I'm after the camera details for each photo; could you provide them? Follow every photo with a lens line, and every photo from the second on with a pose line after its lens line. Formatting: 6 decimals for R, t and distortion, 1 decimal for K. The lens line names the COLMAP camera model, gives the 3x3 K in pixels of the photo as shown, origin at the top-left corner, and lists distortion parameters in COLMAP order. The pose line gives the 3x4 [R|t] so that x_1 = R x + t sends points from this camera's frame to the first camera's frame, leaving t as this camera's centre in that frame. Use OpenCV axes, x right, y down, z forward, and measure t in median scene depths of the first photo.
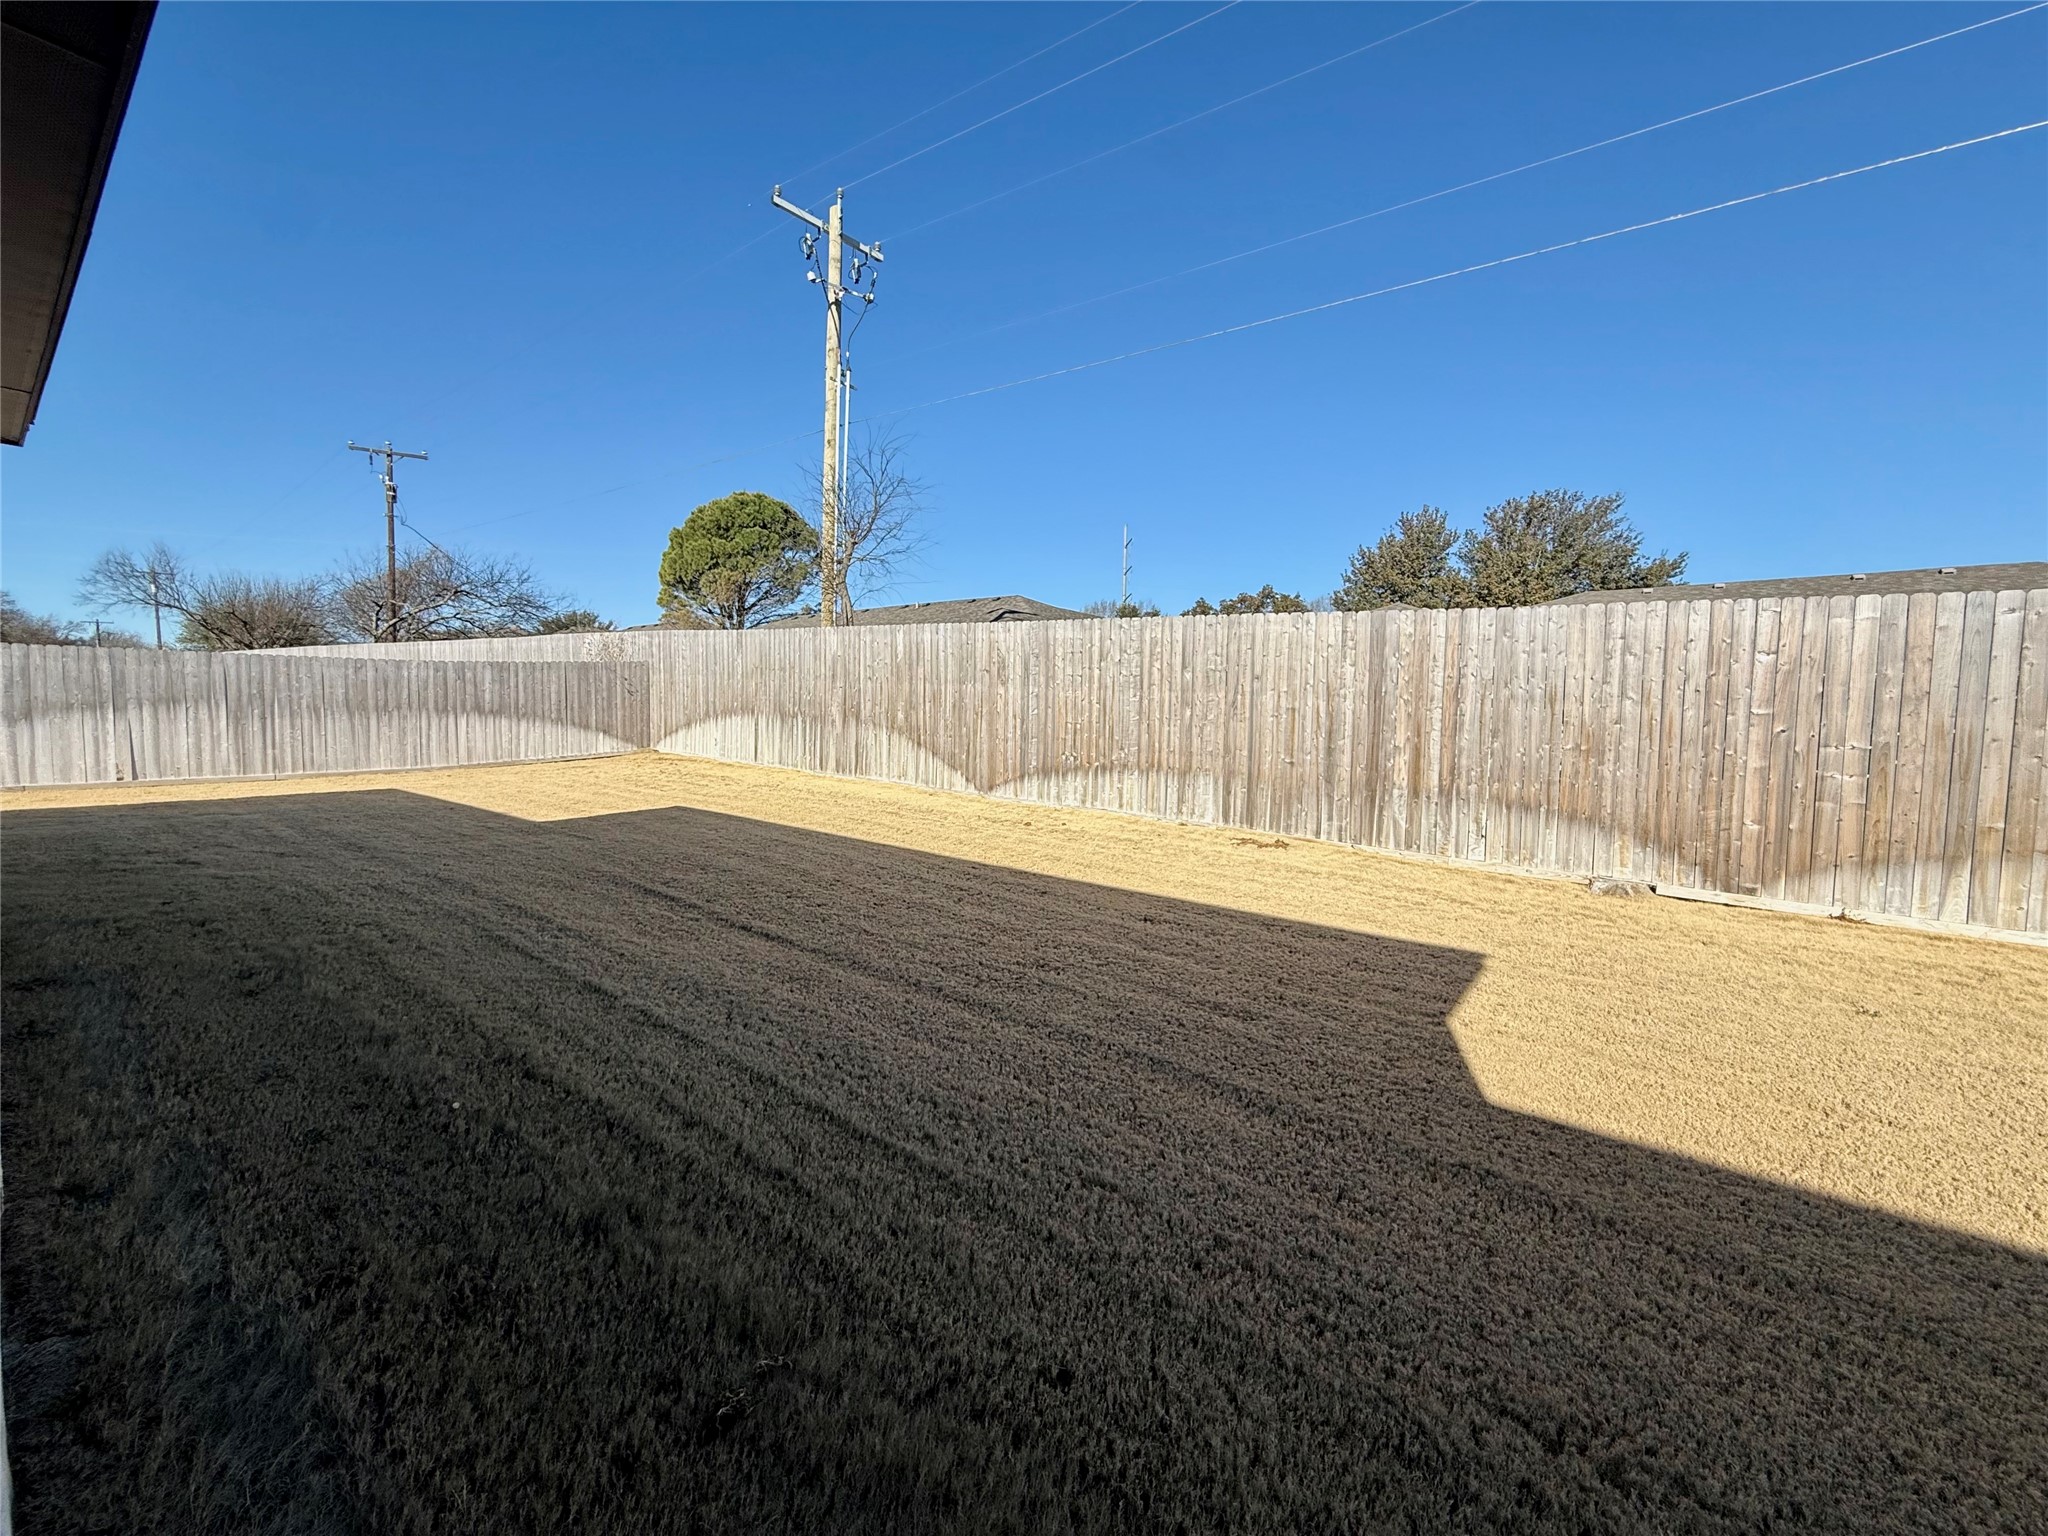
lens RADIAL K [[816.7, 0, 1022.4], [0, 816.7, 765.7], [0, 0, 1]] dist [0.002363, -0.000543]
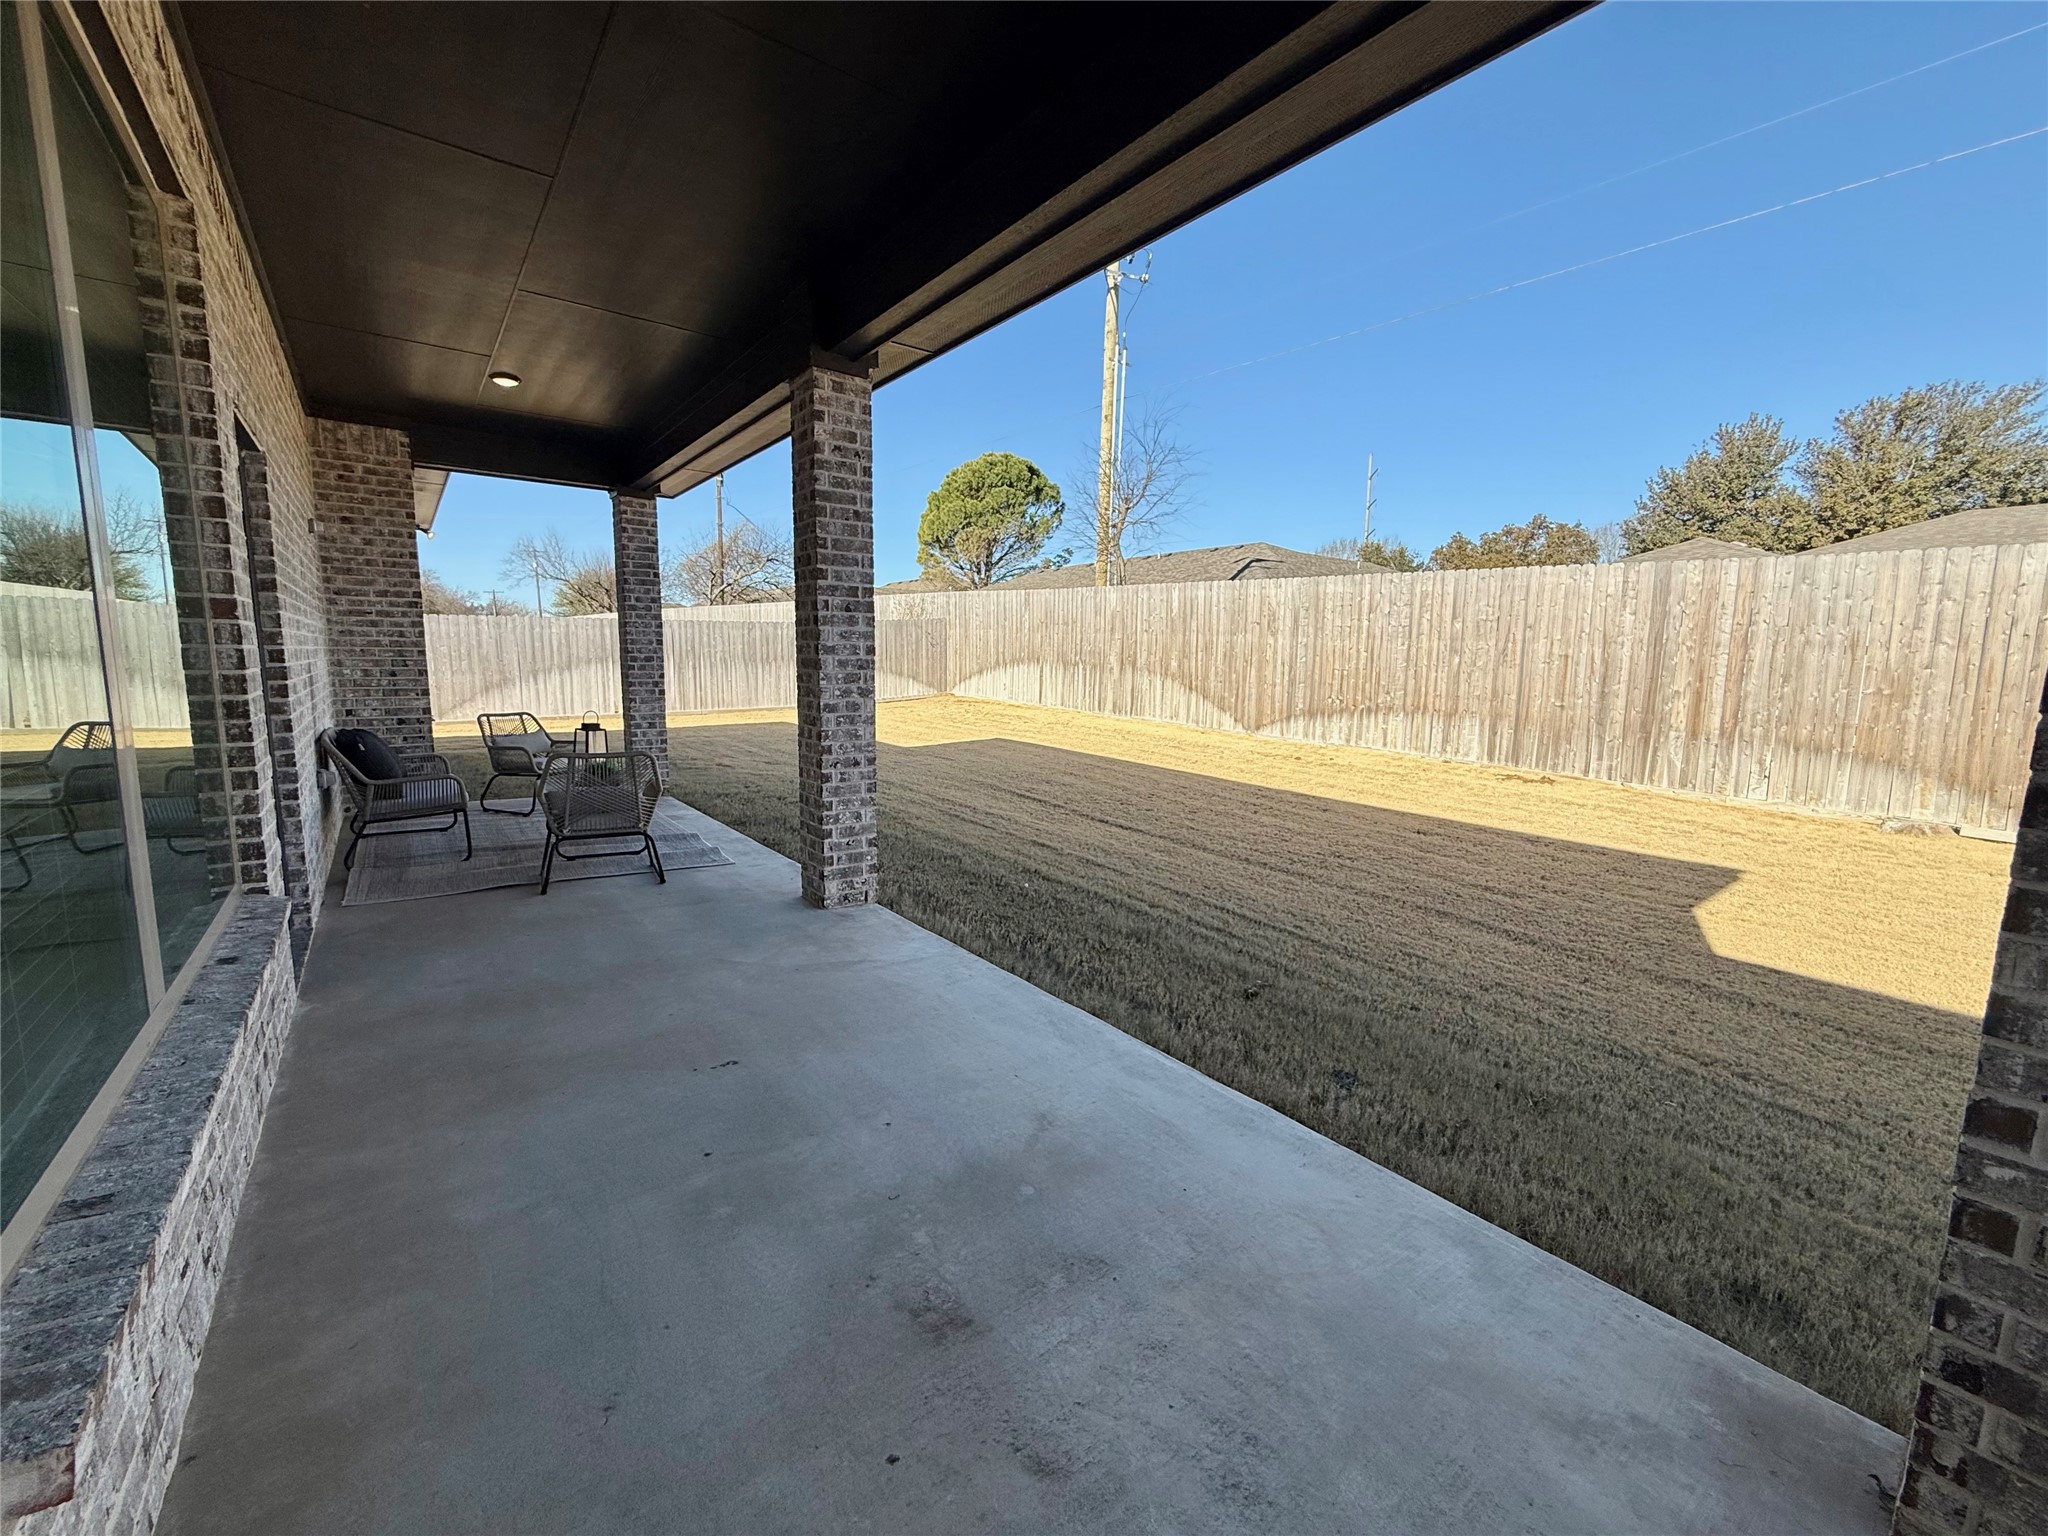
lens RADIAL K [[816.7, 0, 1023.4], [0, 816.7, 766.5], [0, 0, 1]] dist [0.002363, -0.000543]
pose [[0.965883, 0.026879, -0.257580, -0.076337], [-0.009894, 0.997703, 0.067008, 0.010735], [0.258790, -0.062174, 0.963931, -0.227005]]
